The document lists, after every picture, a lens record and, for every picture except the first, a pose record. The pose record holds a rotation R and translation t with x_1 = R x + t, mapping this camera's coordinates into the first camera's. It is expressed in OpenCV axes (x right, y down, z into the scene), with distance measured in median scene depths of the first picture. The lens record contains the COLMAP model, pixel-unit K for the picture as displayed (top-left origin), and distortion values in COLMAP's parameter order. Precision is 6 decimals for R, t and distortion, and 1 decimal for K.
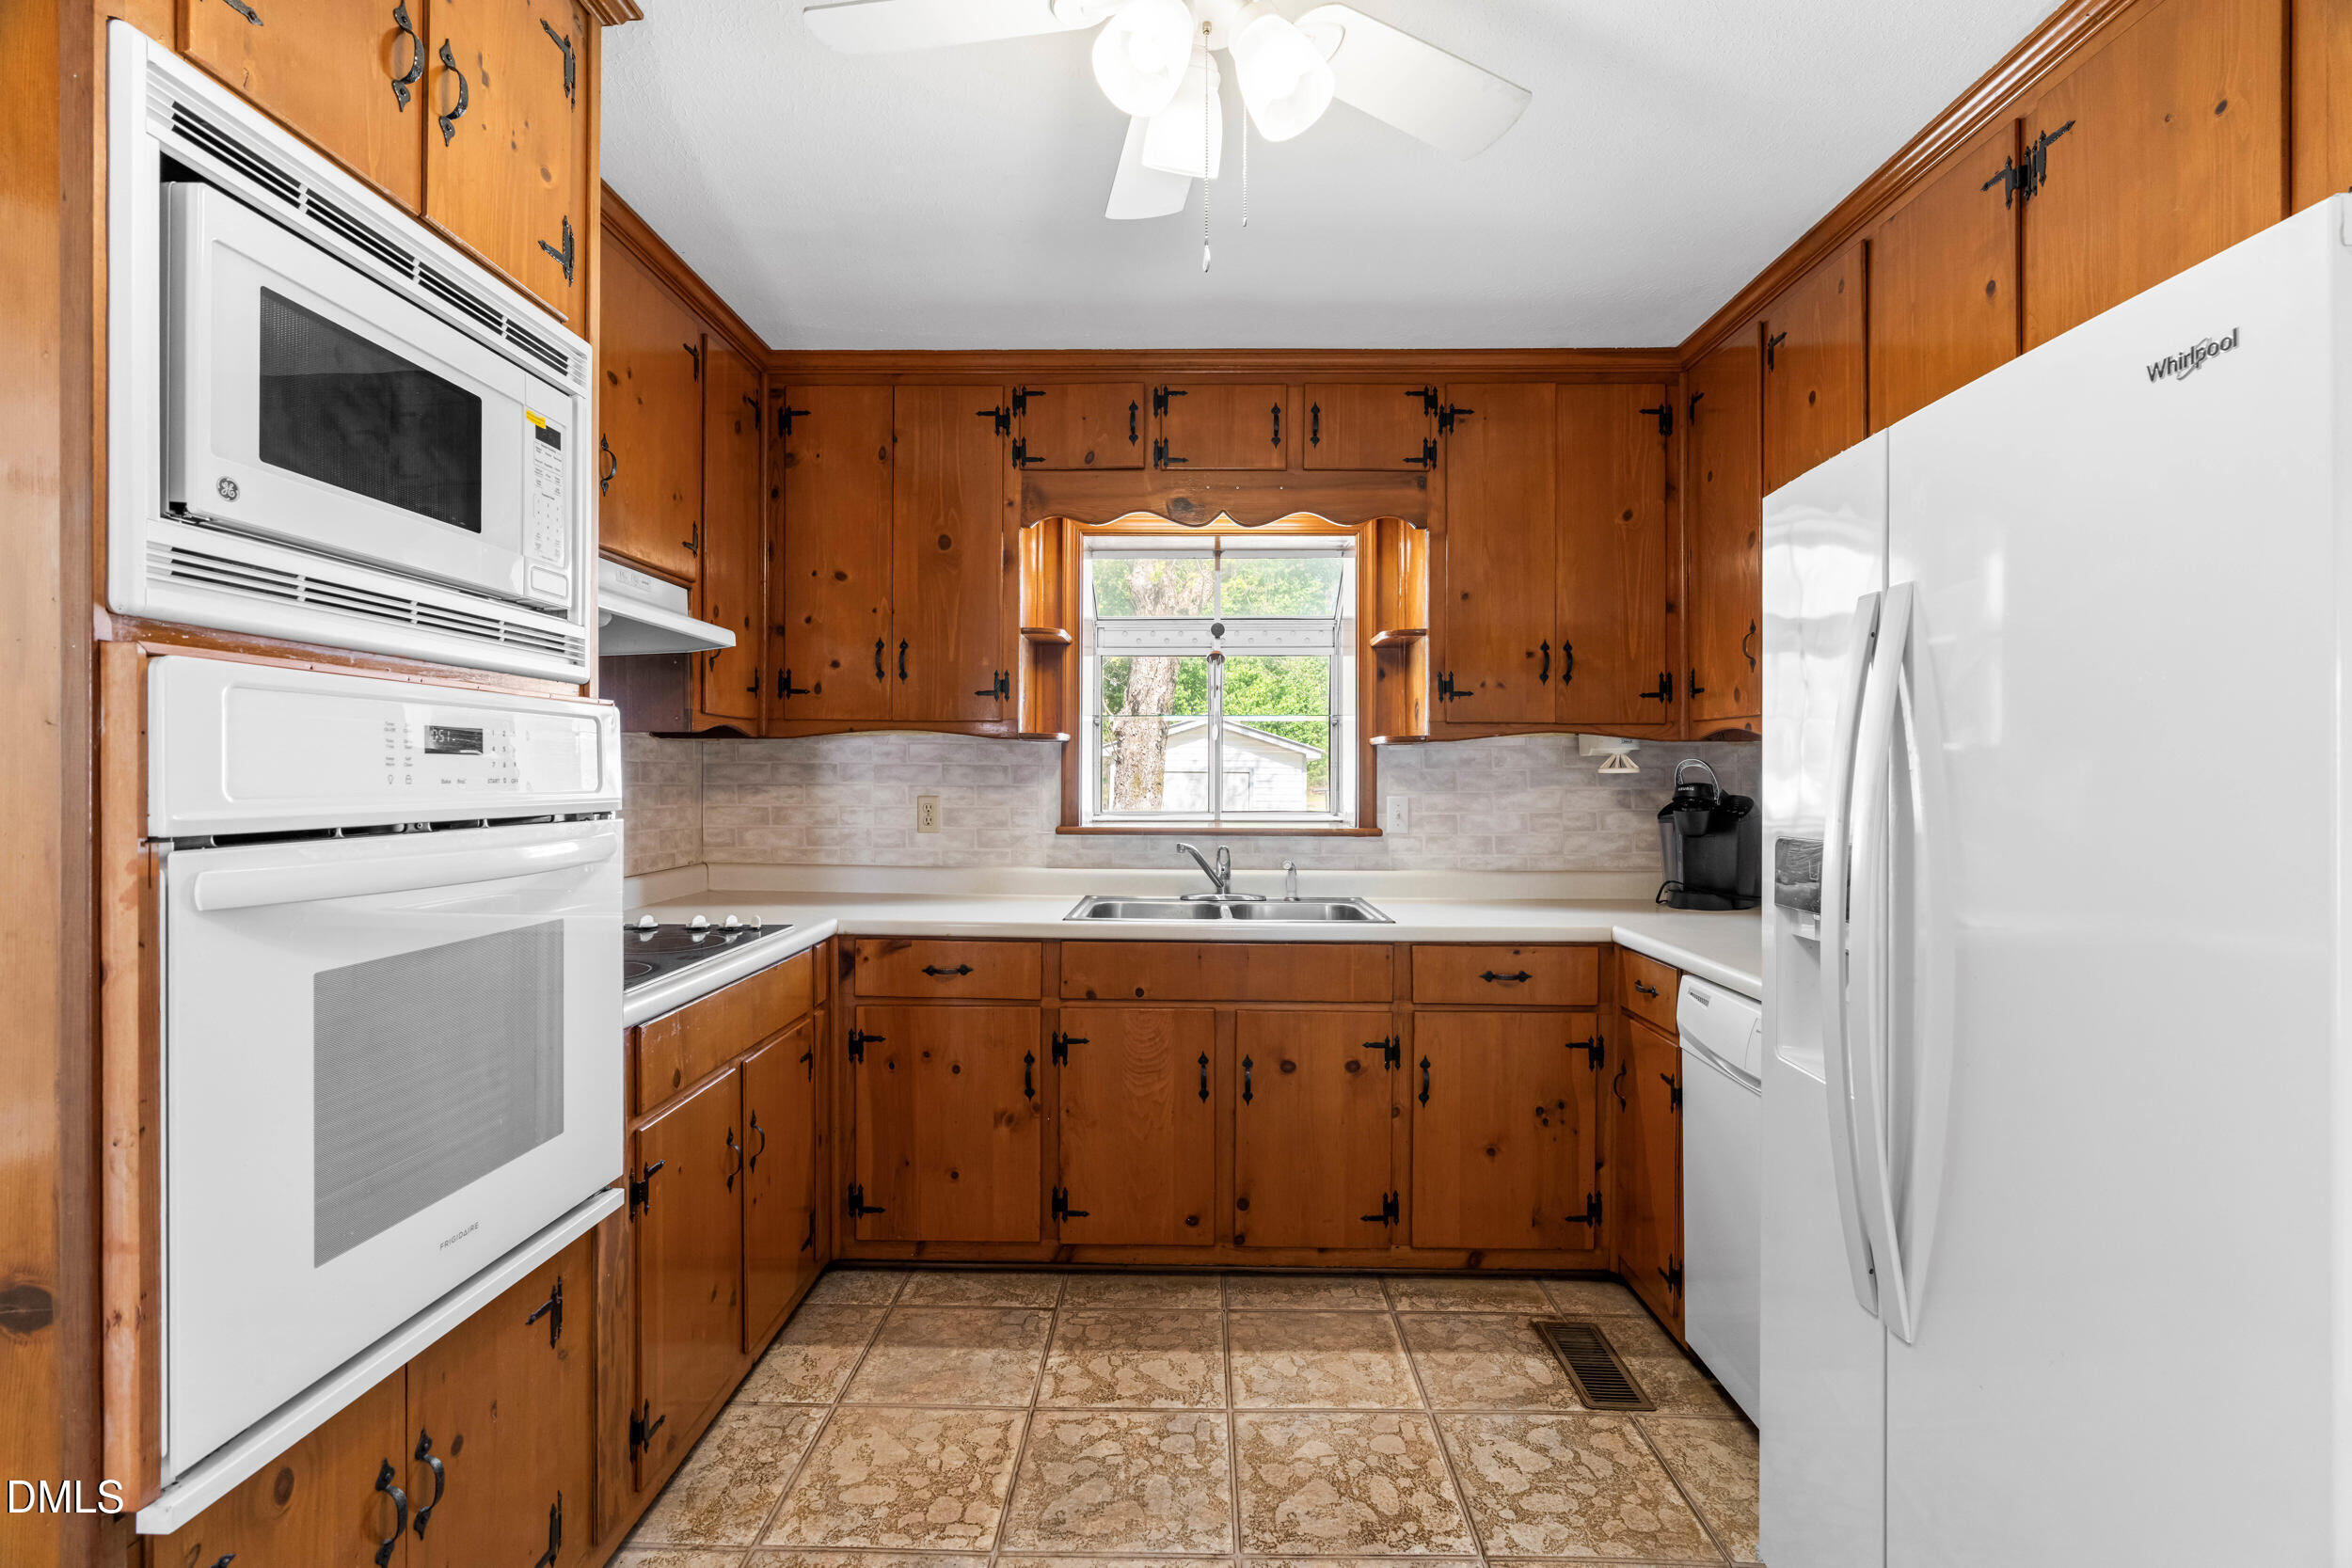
lens RADIAL K [[1044.5, 0, 1181.4], [0, 1044.5, 780.1], [0, 0, 1]] dist [-0.011503, 0.001073]
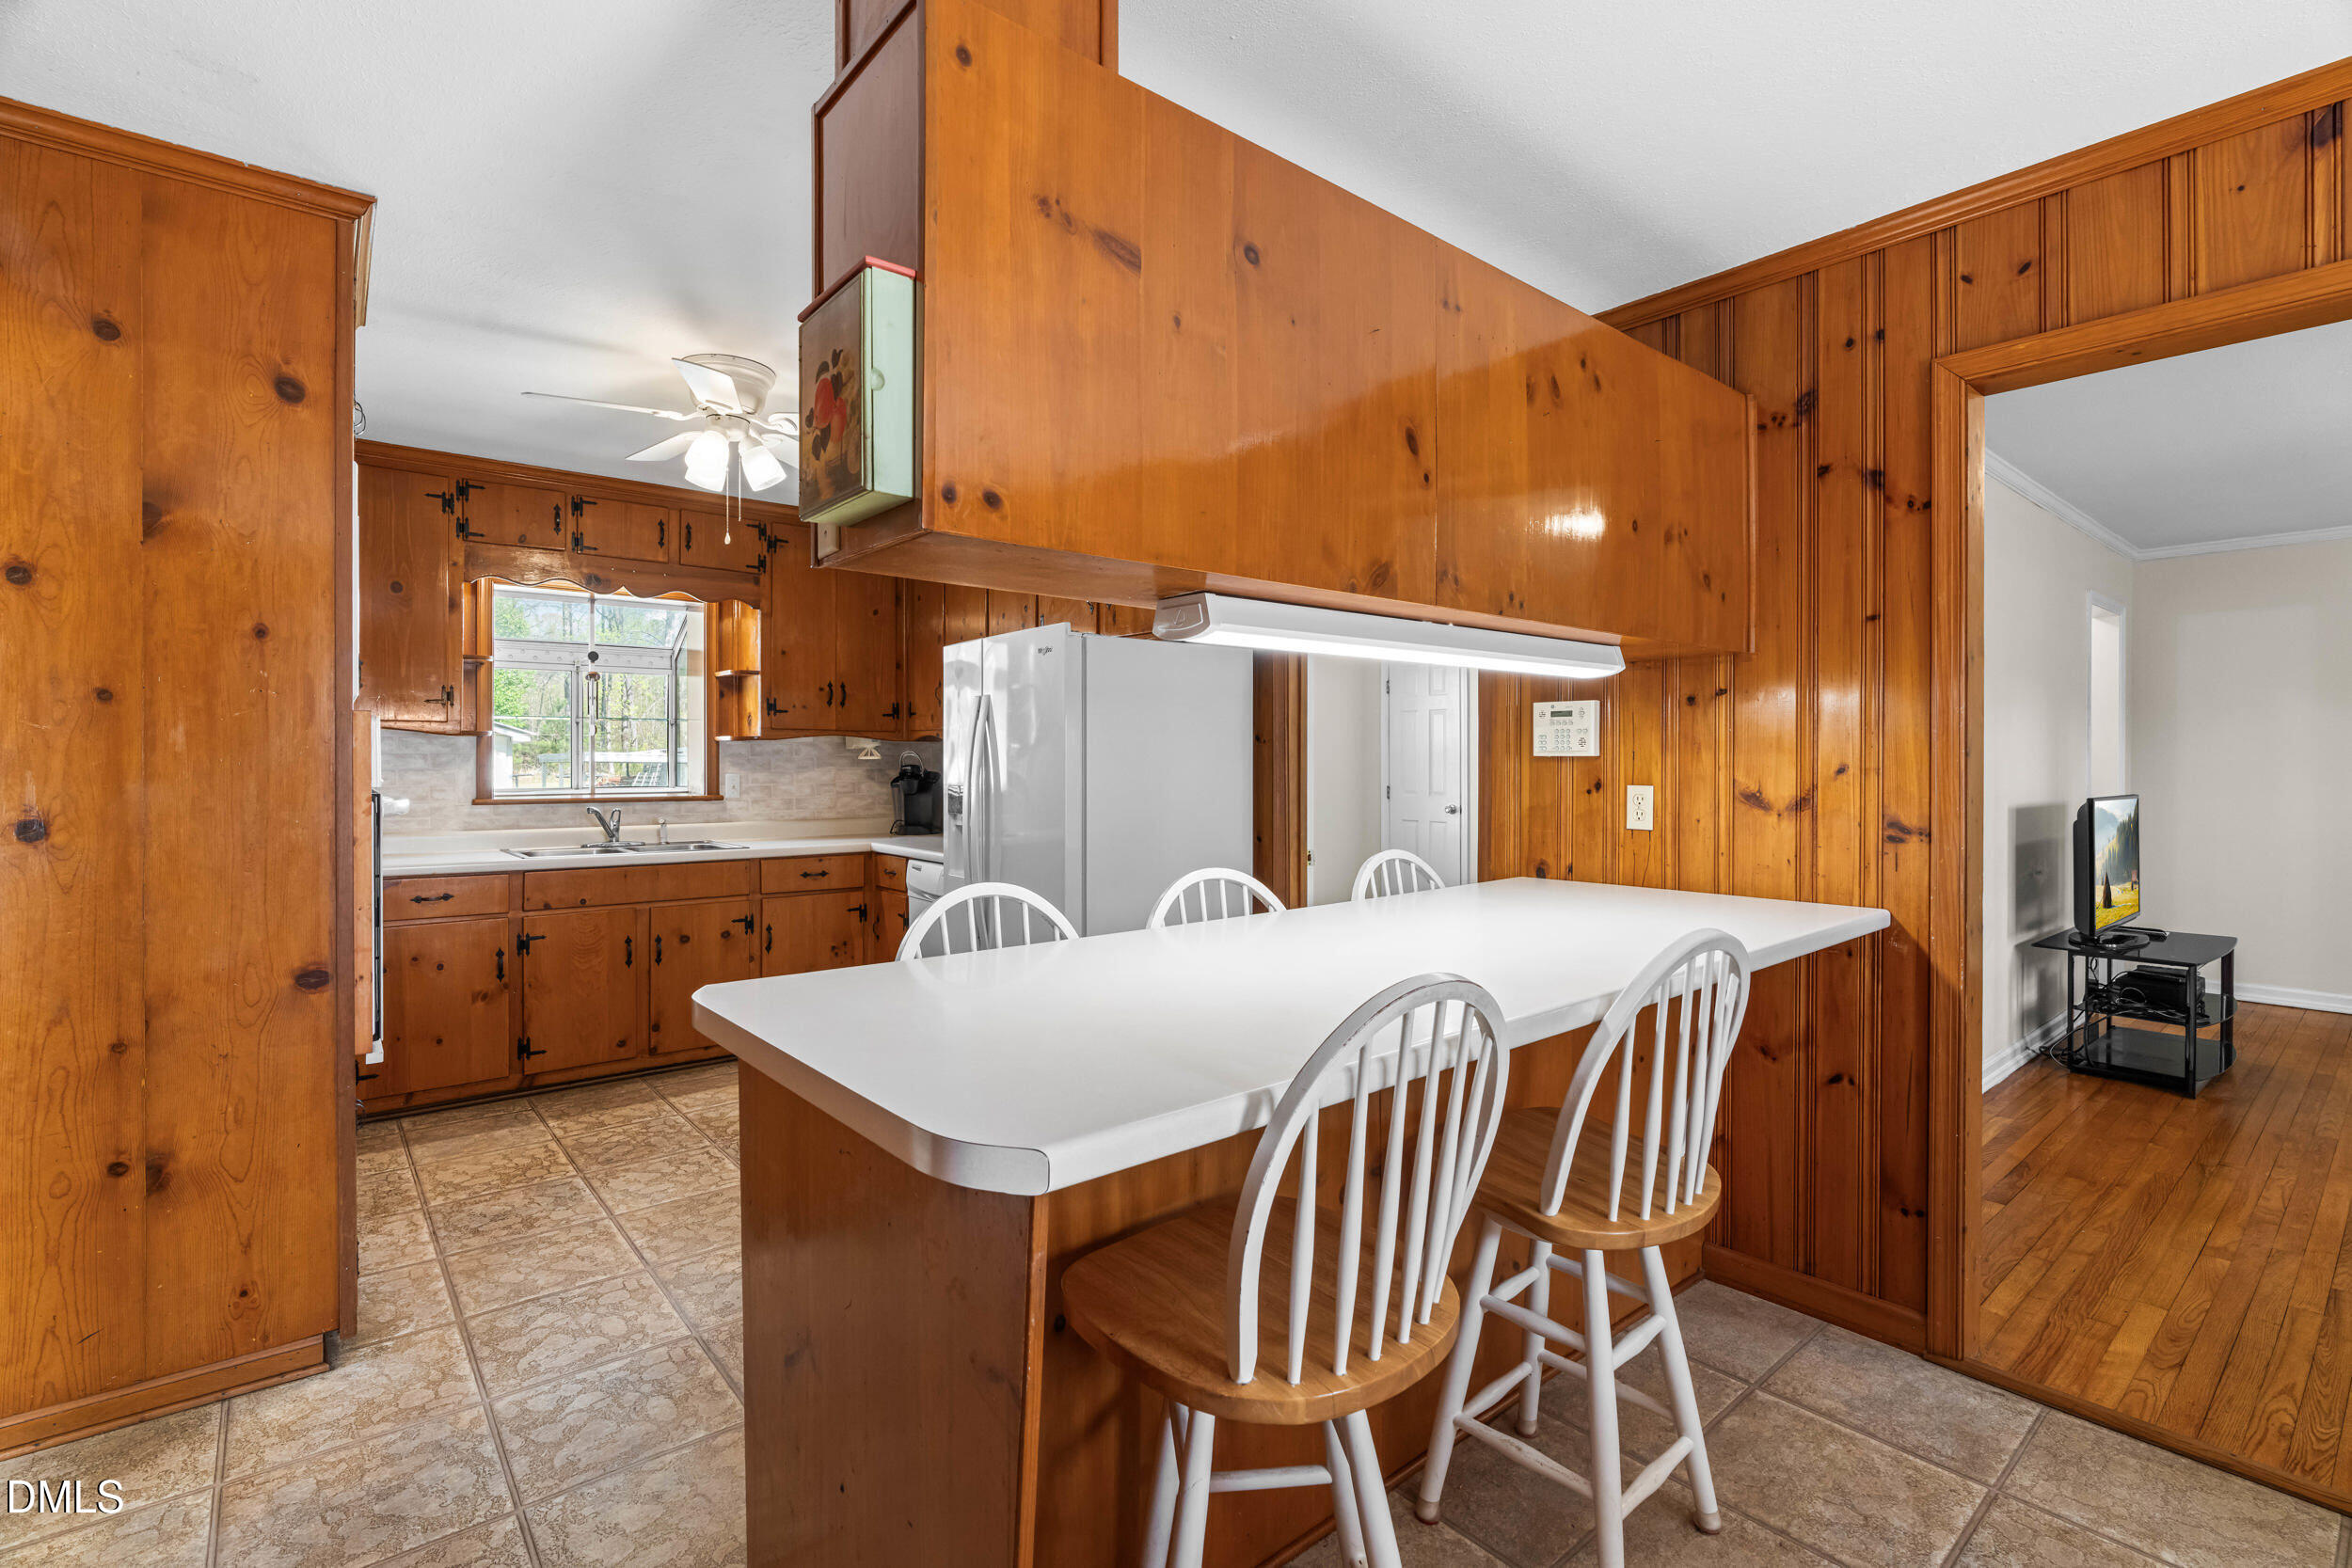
lens RADIAL K [[1079.8, 0, 1172.5], [0, 1079.8, 761.1], [0, 0, 1]] dist [-0.003587, 0.000249]
pose [[0.756842, -0.001872, 0.653595, -0.353355], [0.002499, 0.999997, -0.000029, -0.002247], [-0.653593, 0.001655, 0.756844, -0.650401]]
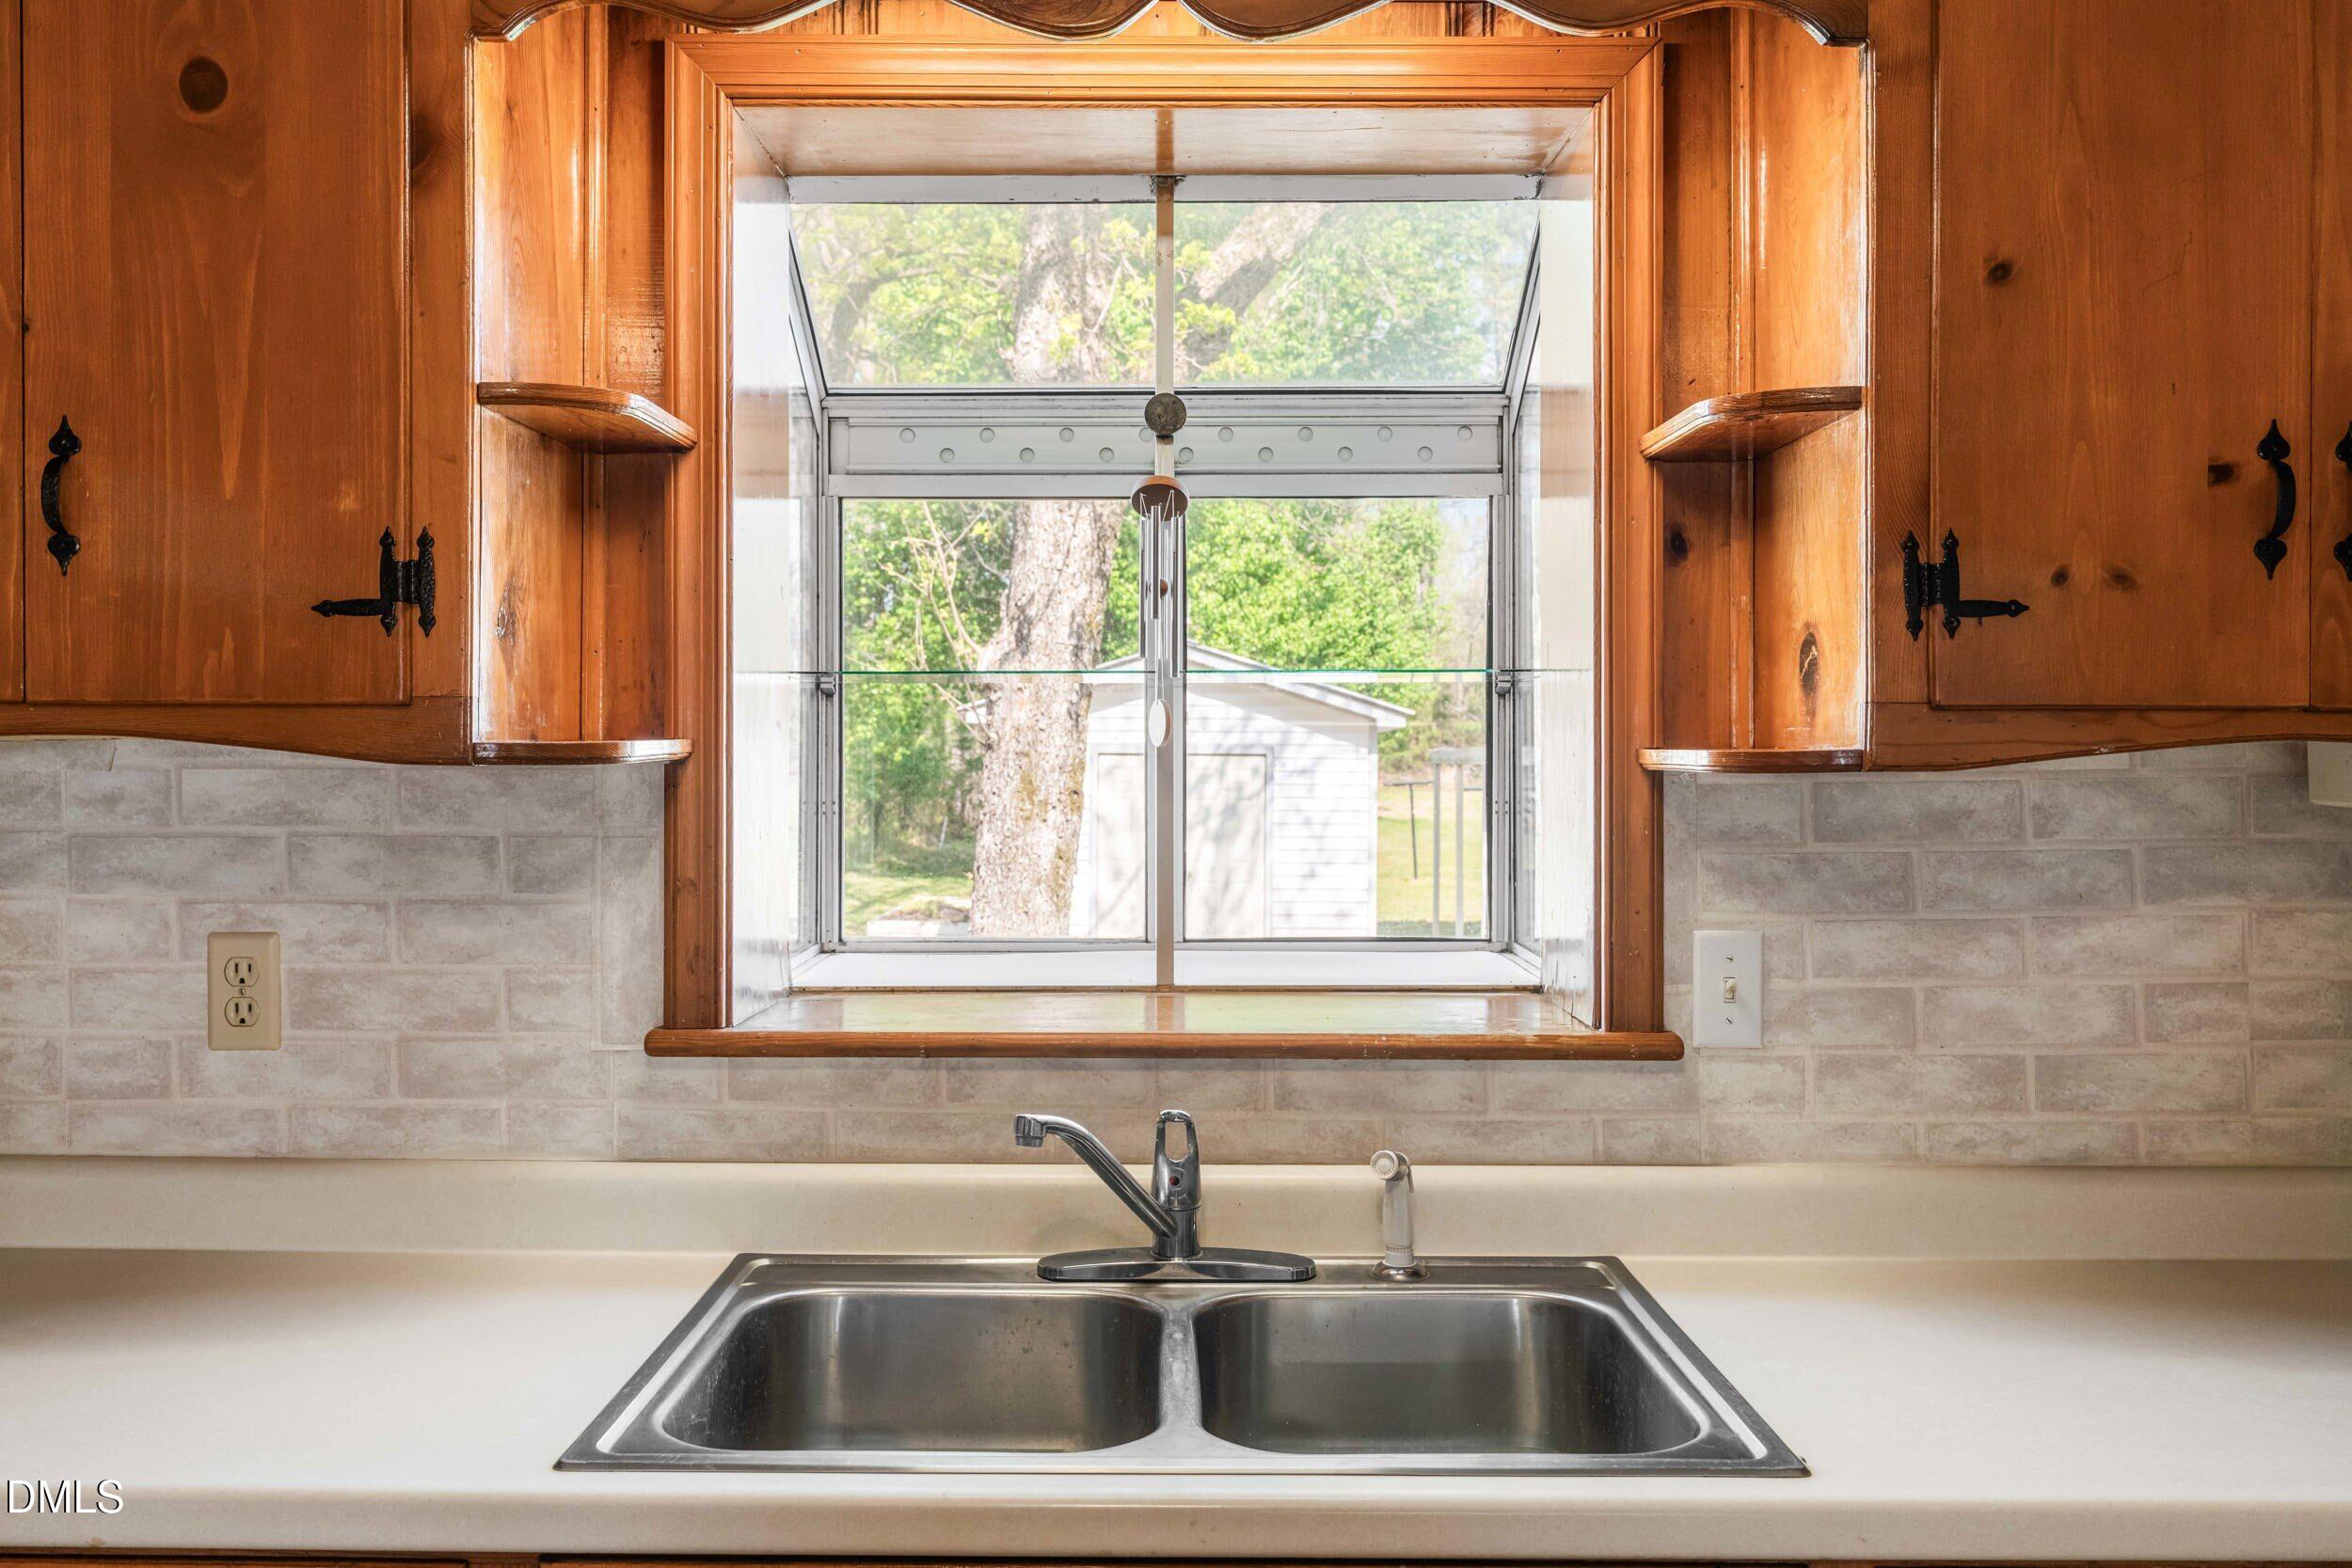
lens RADIAL K [[1710.5, 0, 1194.8], [0, 1710.5, 764.0], [0, 0, 1]] dist [0.001298, 0.005058]
pose [[0.999866, -0.002455, 0.016162, 0.037714], [0.002229, 0.999900, 0.013991, -0.043869], [-0.016195, -0.013953, 0.999771, 0.496840]]
